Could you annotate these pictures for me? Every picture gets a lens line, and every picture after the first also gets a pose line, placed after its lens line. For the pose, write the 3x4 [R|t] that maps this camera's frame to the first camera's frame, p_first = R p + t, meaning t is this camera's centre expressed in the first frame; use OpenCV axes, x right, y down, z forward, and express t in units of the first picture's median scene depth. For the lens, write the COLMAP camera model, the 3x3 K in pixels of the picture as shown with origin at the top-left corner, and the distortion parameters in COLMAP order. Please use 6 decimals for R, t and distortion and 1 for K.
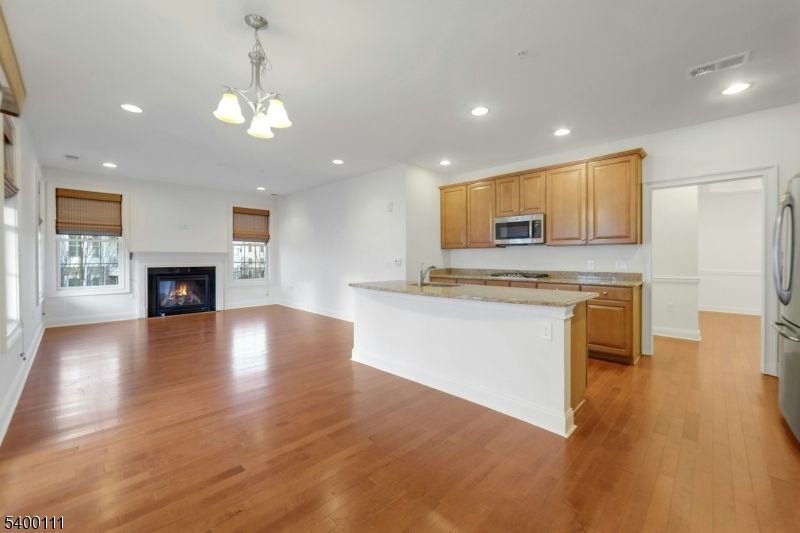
lens RADIAL K [[327.9, 0, 402.0], [0, 327.9, 256.5], [0, 0, 1]] dist [0.000438, -0.000108]
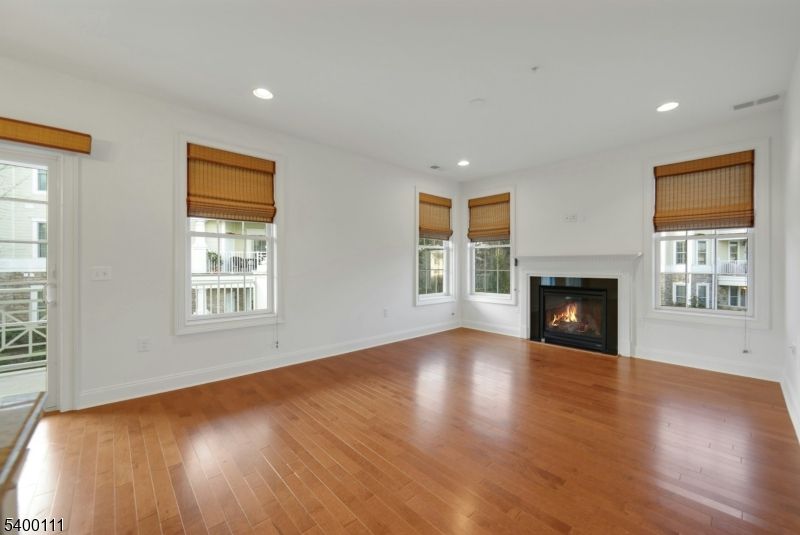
lens RADIAL K [[317.6, 0, 416.2], [0, 317.6, 265.9], [0, 0, 1]] dist [-0.000275, 0.000058]
pose [[-0.015032, 0.005144, -0.999874, -0.001759], [0.001439, 0.999986, 0.005123, 0.003784], [0.999886, -0.001362, -0.015039, 0.744938]]
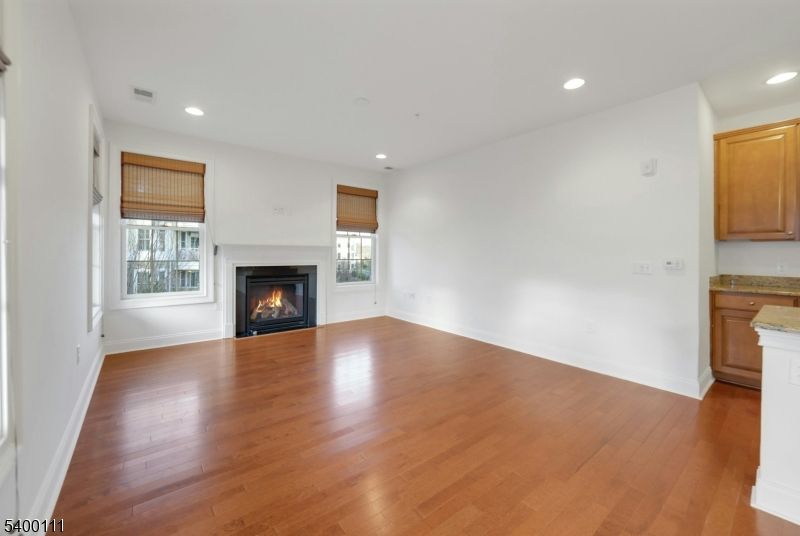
lens RADIAL K [[326.1, 0, 399.1], [0, 326.1, 251.6], [0, 0, 1]] dist [-0.007458, 0.000246]
pose [[0.993216, 0.007680, -0.116026, -0.346869], [-0.008003, 0.999965, -0.002323, -0.000167], [0.116004, 0.003236, 0.993243, 0.344289]]
